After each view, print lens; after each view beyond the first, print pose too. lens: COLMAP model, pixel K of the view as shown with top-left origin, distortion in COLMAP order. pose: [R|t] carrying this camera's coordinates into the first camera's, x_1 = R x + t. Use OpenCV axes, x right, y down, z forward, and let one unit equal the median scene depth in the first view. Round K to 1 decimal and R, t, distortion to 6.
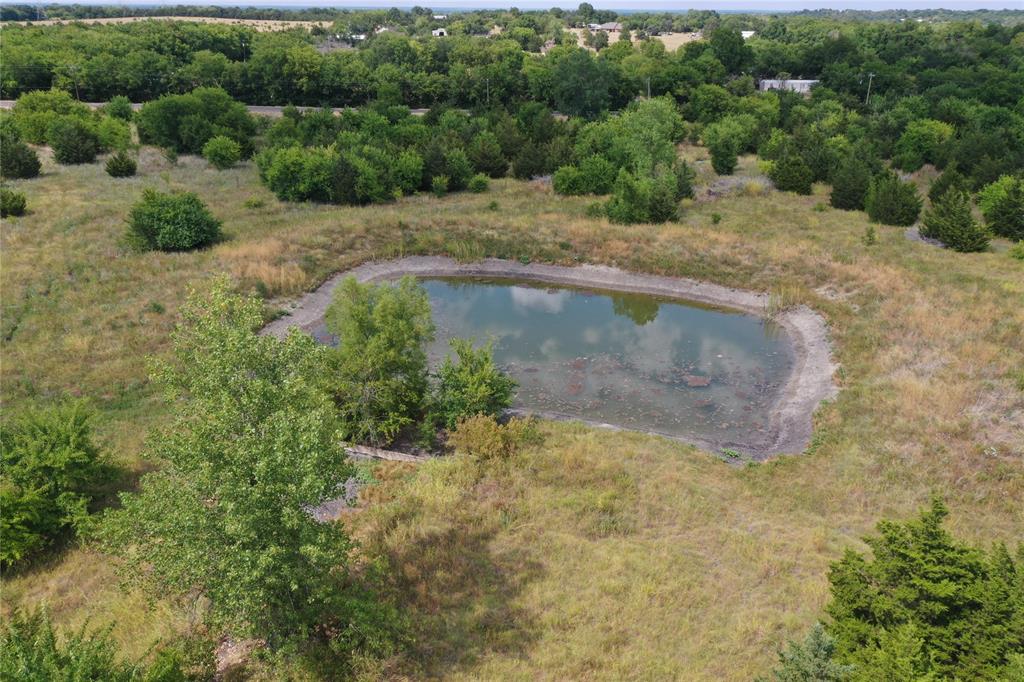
lens RADIAL K [[809.1, 0, 512.1], [0, 809.1, 340.5], [0, 0, 1]] dist [0.005877, 0.005714]
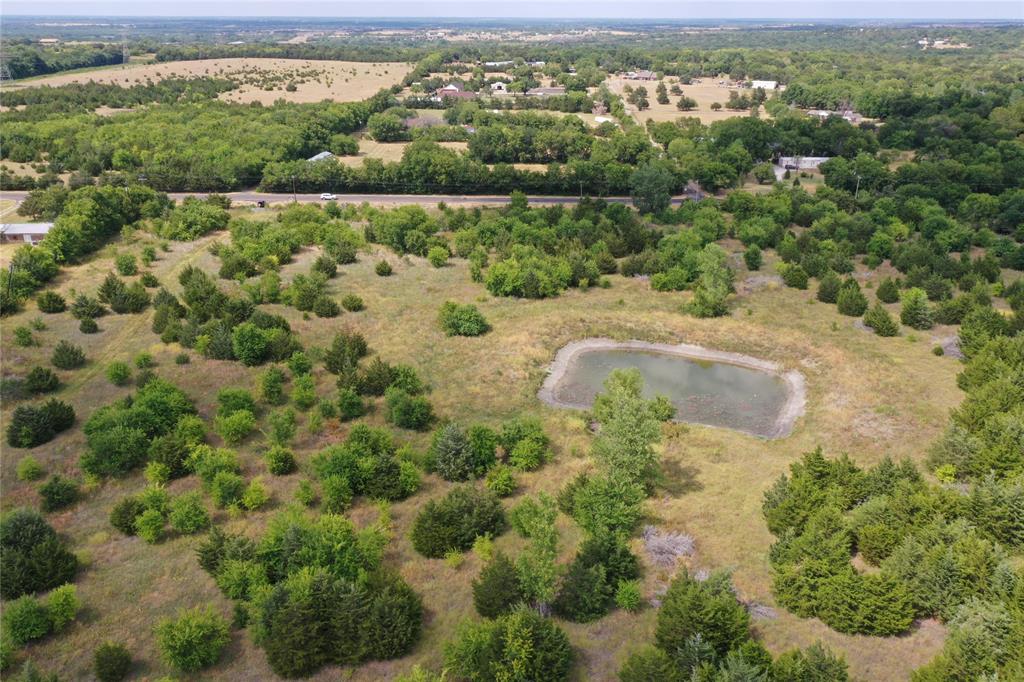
lens RADIAL K [[809.1, 0, 509.6], [0, 809.1, 343.6], [0, 0, 1]] dist [0.005877, 0.005714]
pose [[0.999604, 0.003452, -0.027930, -0.247333], [-0.003574, 0.999984, -0.004295, -0.077777], [0.027915, 0.004393, 0.999601, -0.867039]]
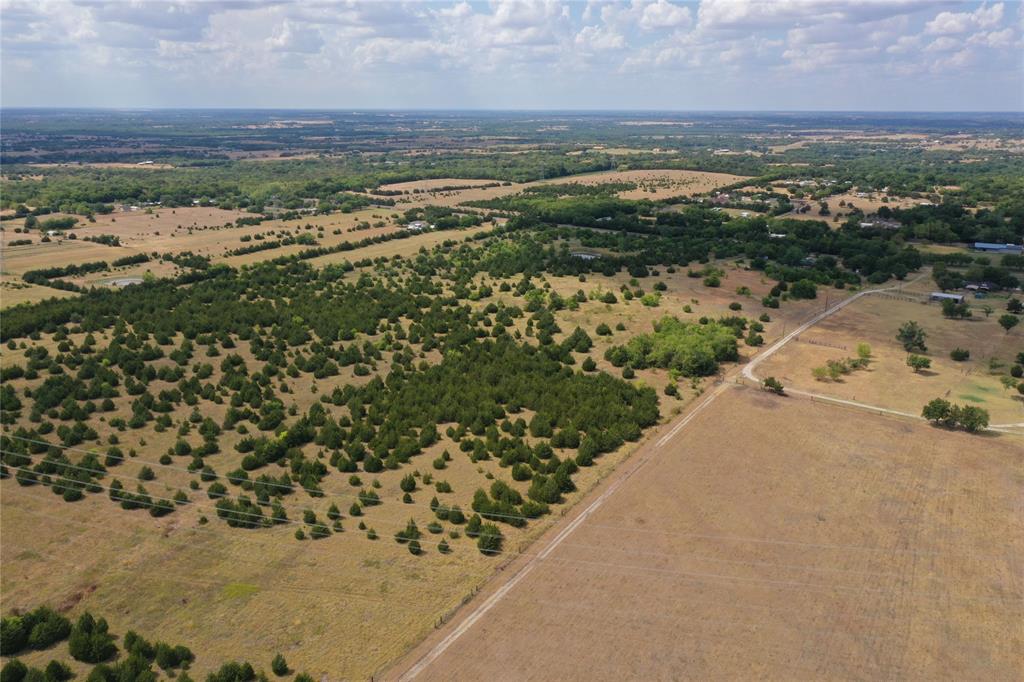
lens RADIAL K [[809.1, 0, 508.6], [0, 809.1, 337.9], [0, 0, 1]] dist [0.005877, 0.005714]
pose [[0.780679, 0.163756, -0.603096, 4.680051], [-0.231738, 0.972111, -0.036020, 1.308960], [0.580378, 0.167880, 0.796855, -6.330235]]
